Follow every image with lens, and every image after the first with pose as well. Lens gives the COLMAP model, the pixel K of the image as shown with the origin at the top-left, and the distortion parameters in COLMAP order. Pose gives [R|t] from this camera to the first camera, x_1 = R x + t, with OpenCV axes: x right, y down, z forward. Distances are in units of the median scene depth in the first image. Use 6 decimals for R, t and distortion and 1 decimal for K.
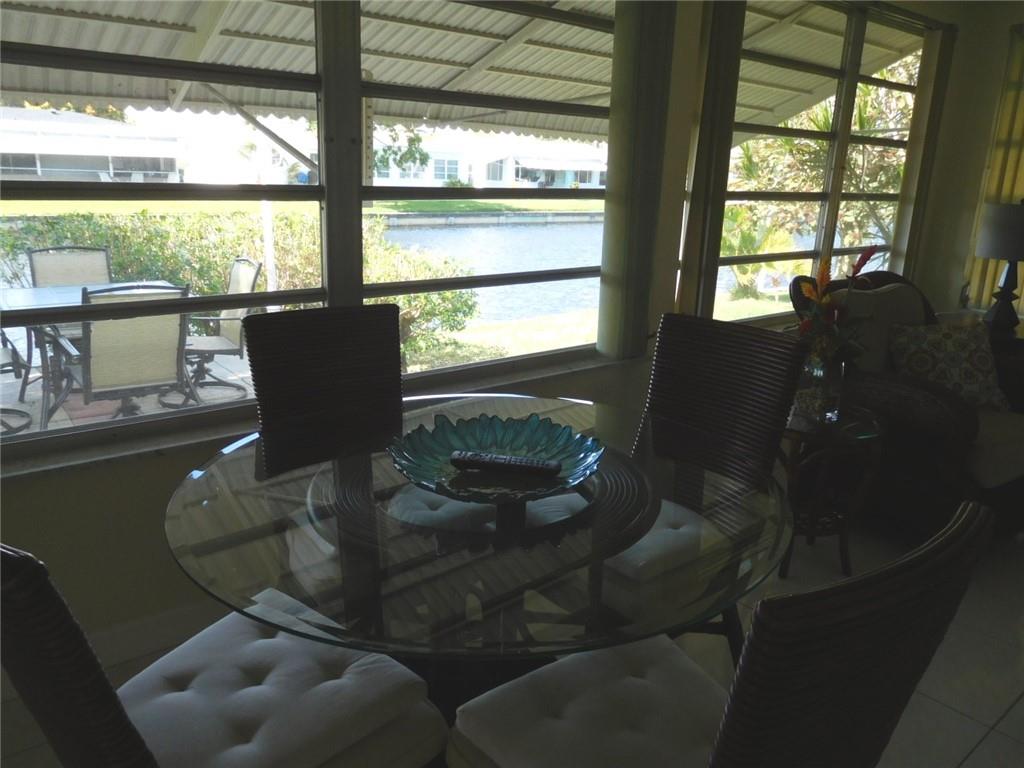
lens RADIAL K [[763.1, 0, 514.7], [0, 763.1, 389.0], [0, 0, 1]] dist [-0.012727, -0.002745]
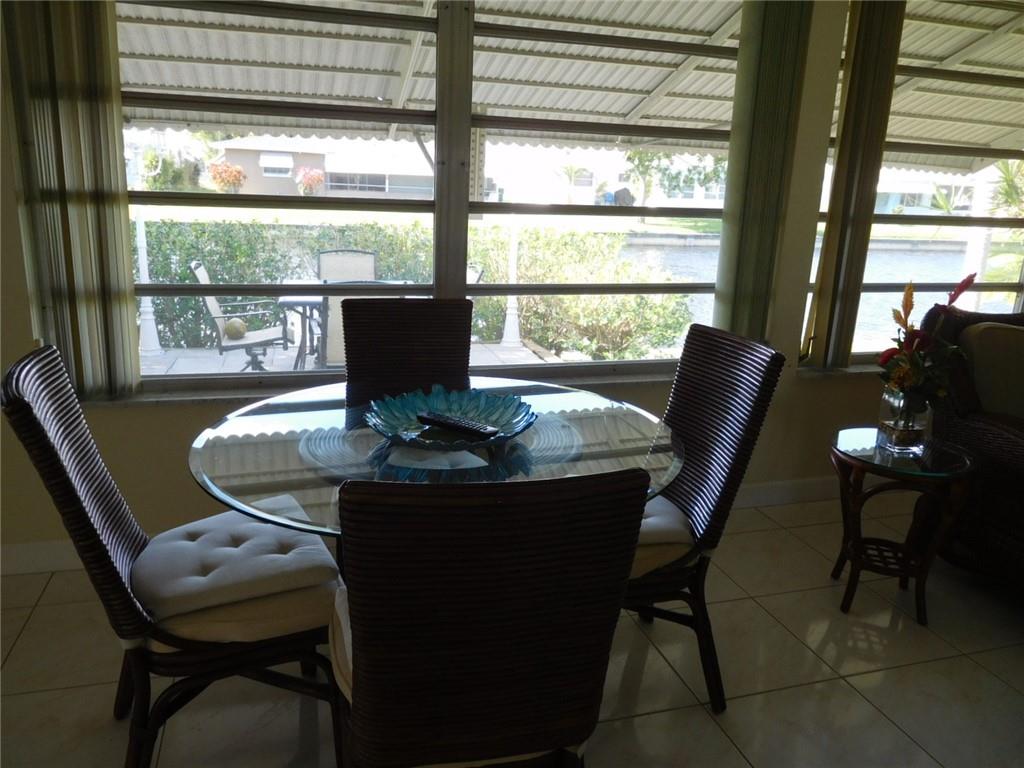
lens RADIAL K [[764.8, 0, 512.7], [0, 764.8, 391.9], [0, 0, 1]] dist [-0.021938, 0.006452]
pose [[0.922817, 0.105199, -0.370596, 0.207419], [-0.113100, 0.993584, 0.000414, 0.013344], [0.368261, 0.041532, 0.928794, -0.046125]]
